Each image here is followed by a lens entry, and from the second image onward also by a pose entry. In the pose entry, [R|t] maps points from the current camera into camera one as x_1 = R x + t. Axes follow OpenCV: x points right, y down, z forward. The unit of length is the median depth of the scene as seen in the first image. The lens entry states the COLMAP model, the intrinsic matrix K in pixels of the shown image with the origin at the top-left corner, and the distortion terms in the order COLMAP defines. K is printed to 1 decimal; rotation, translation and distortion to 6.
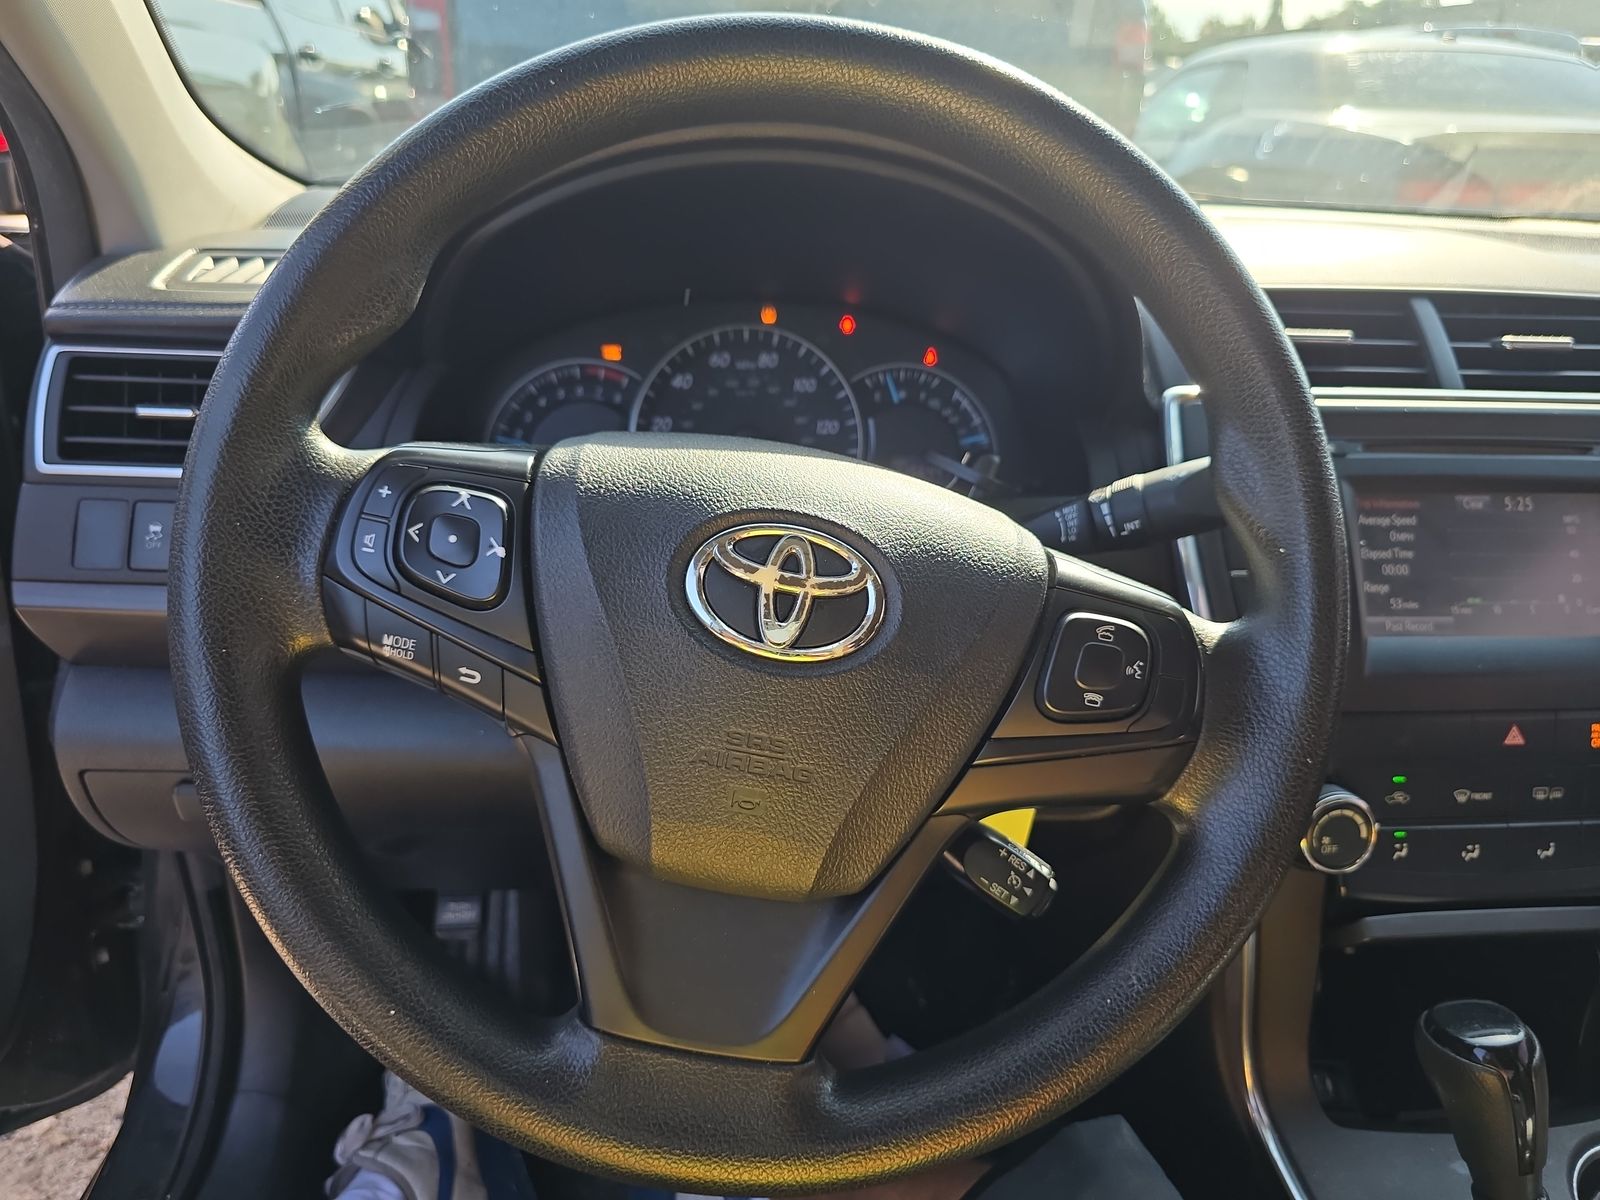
lens RADIAL K [[1075.9, 0, 803.0], [0, 1075.9, 624.7], [0, 0, 1]] dist [0.027159, -0.028603]
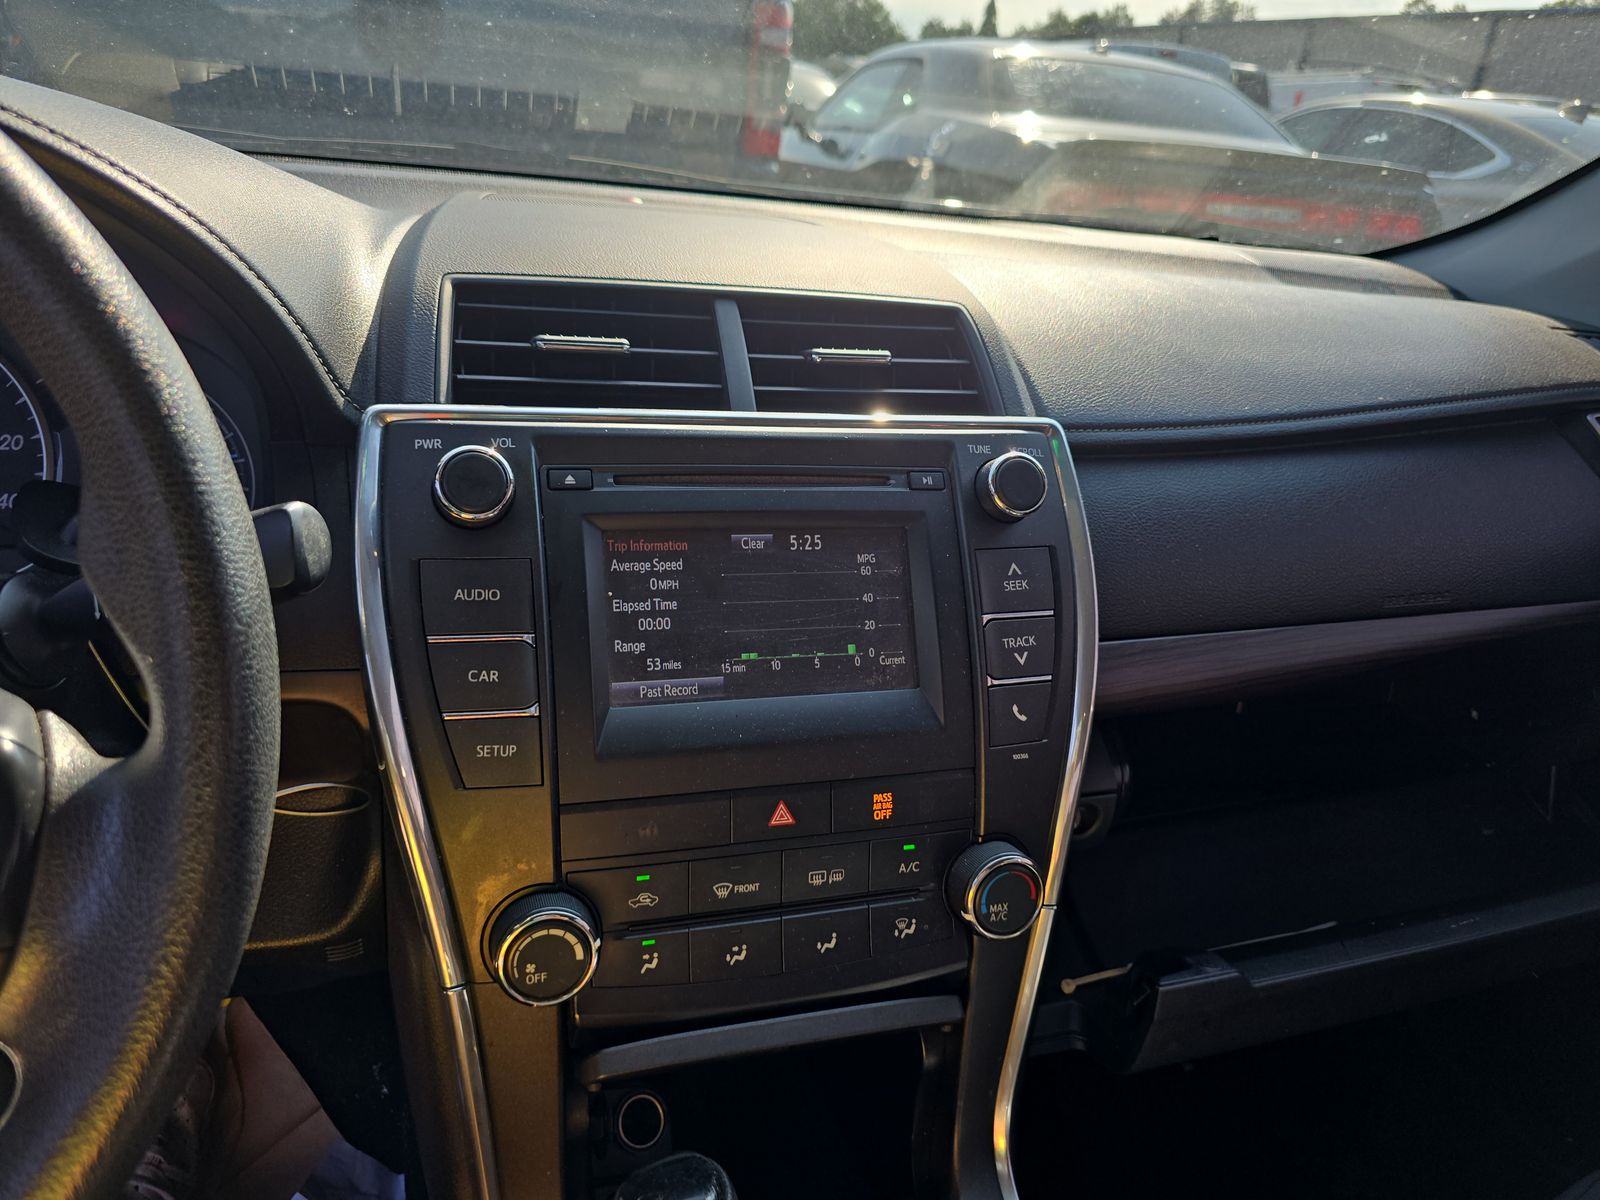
lens RADIAL K [[1075.9, 0, 803.0], [0, 1075.9, 624.7], [0, 0, 1]] dist [0.027159, -0.028603]
pose [[0.977206, -0.034644, 0.209448, 0.482142], [0.031863, 0.999354, 0.016637, -0.060286], [-0.209889, -0.009584, 0.977678, 0.154078]]
